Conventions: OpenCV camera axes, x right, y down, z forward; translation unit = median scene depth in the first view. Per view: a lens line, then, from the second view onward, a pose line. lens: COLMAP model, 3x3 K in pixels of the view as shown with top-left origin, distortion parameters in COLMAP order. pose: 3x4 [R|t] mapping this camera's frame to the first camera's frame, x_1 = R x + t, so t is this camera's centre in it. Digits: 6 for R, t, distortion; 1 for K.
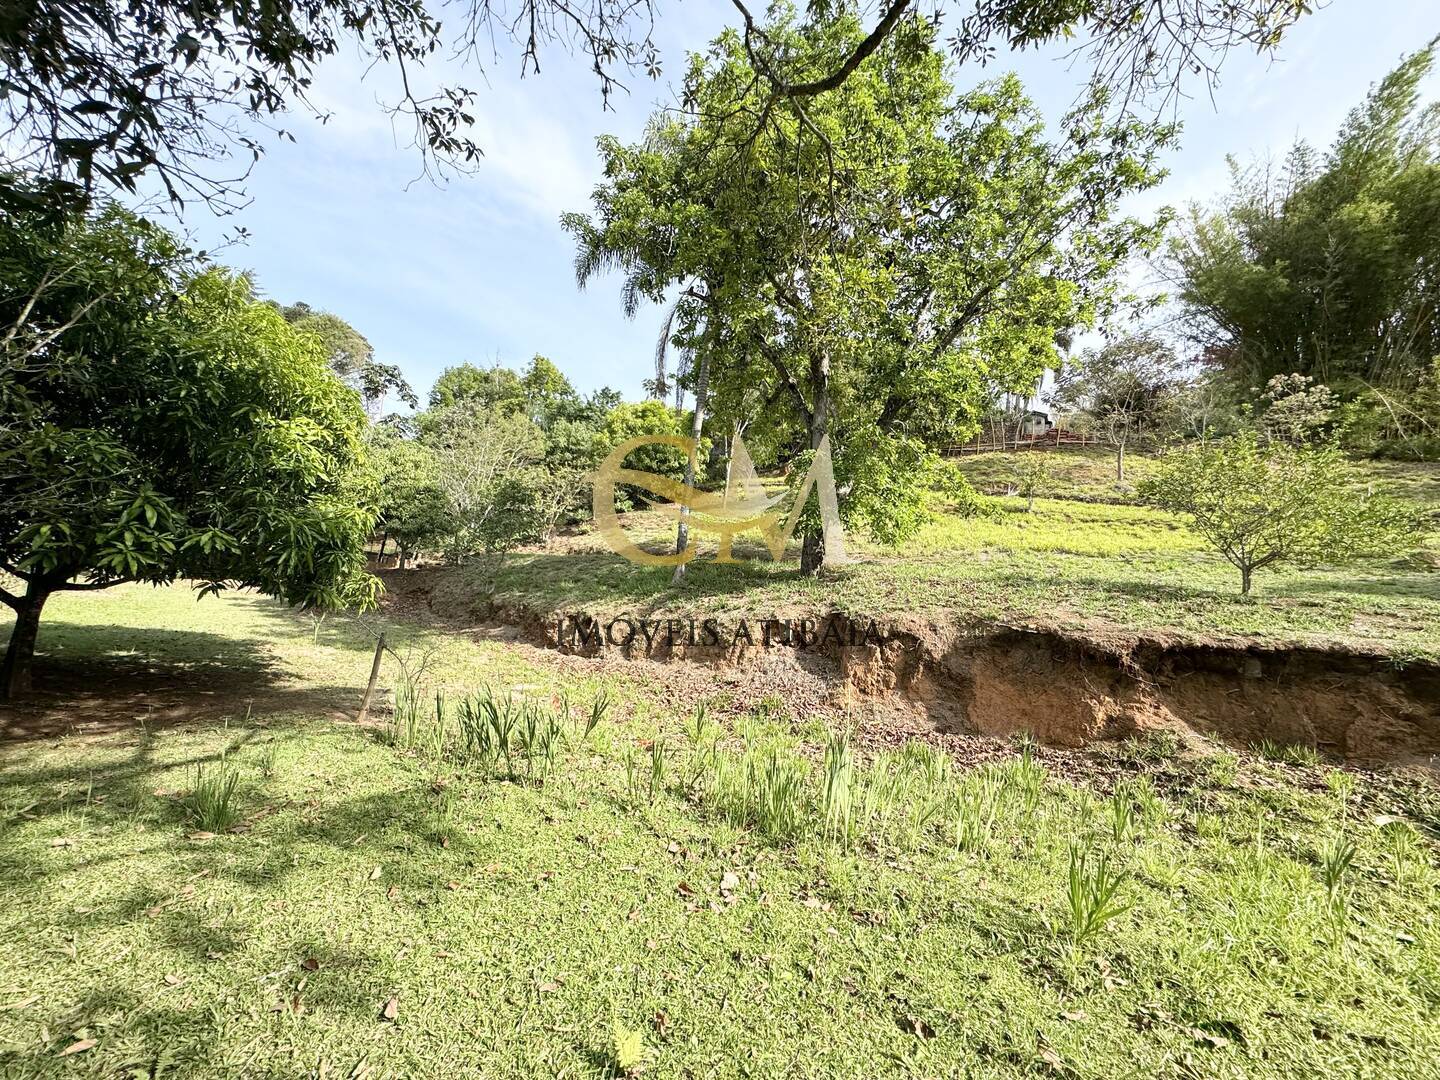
lens RADIAL K [[578.7, 0, 721.5], [0, 578.7, 539.7], [0, 0, 1]] dist [0.001833, -0.000300]
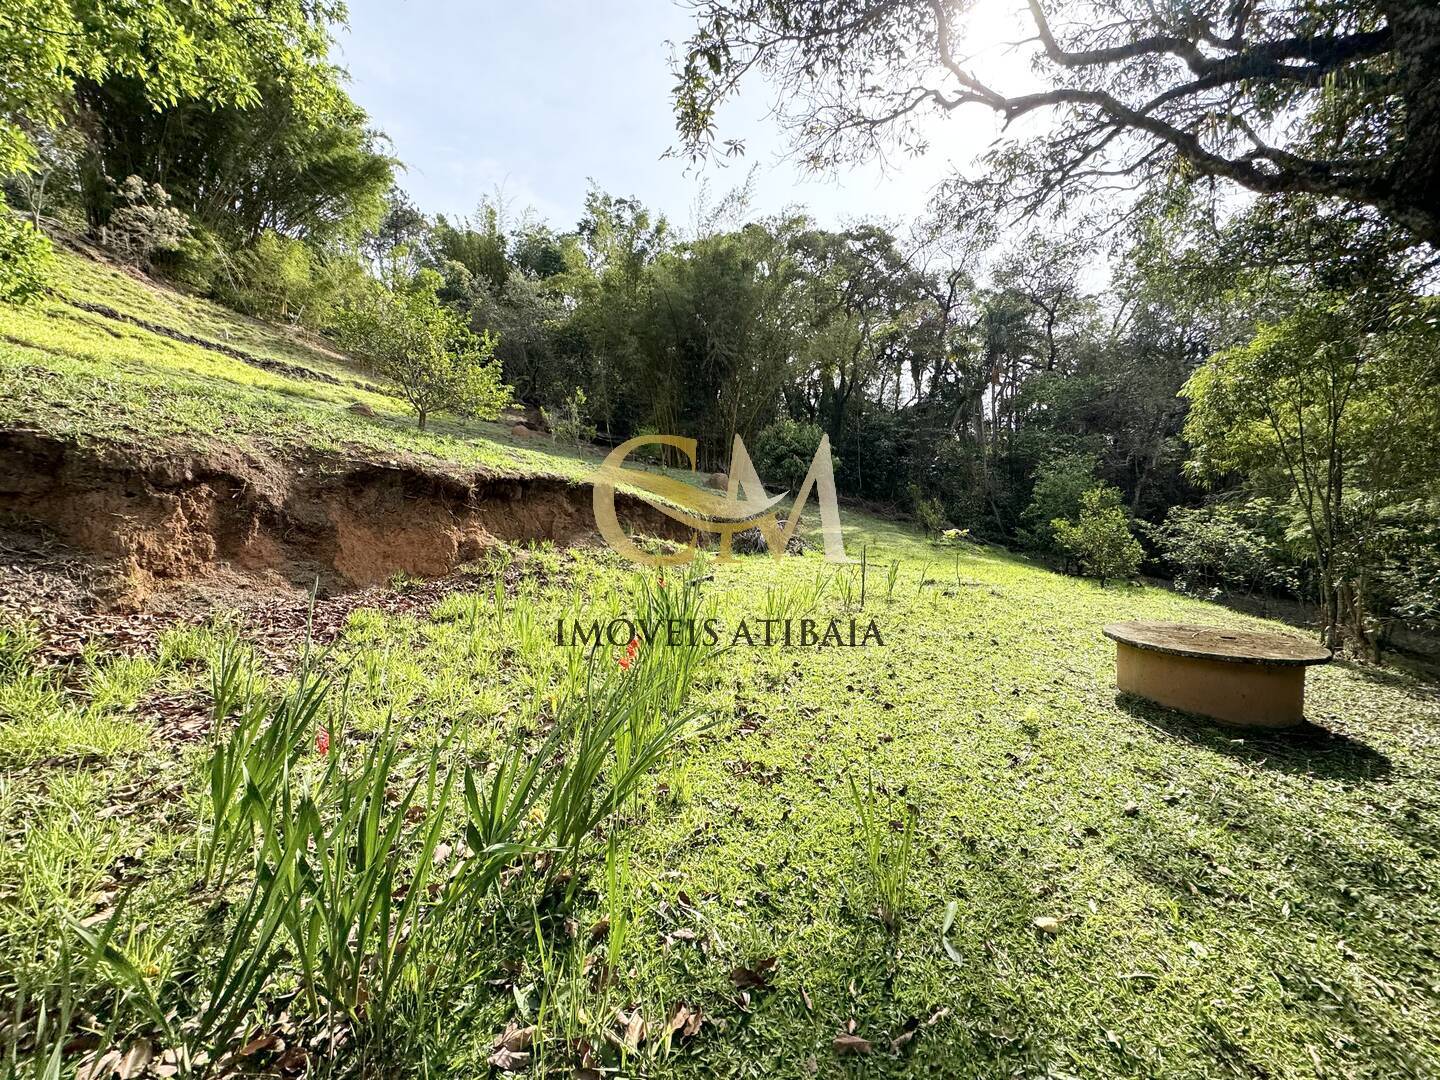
lens RADIAL K [[578.7, 0, 721.2], [0, 578.7, 541.5], [0, 0, 1]] dist [0.001833, -0.000300]
pose [[-0.165608, -0.139263, 0.976309, -0.417136], [-0.158824, 0.980823, 0.112966, 0.075923], [-0.973319, -0.136353, -0.184550, 0.571719]]
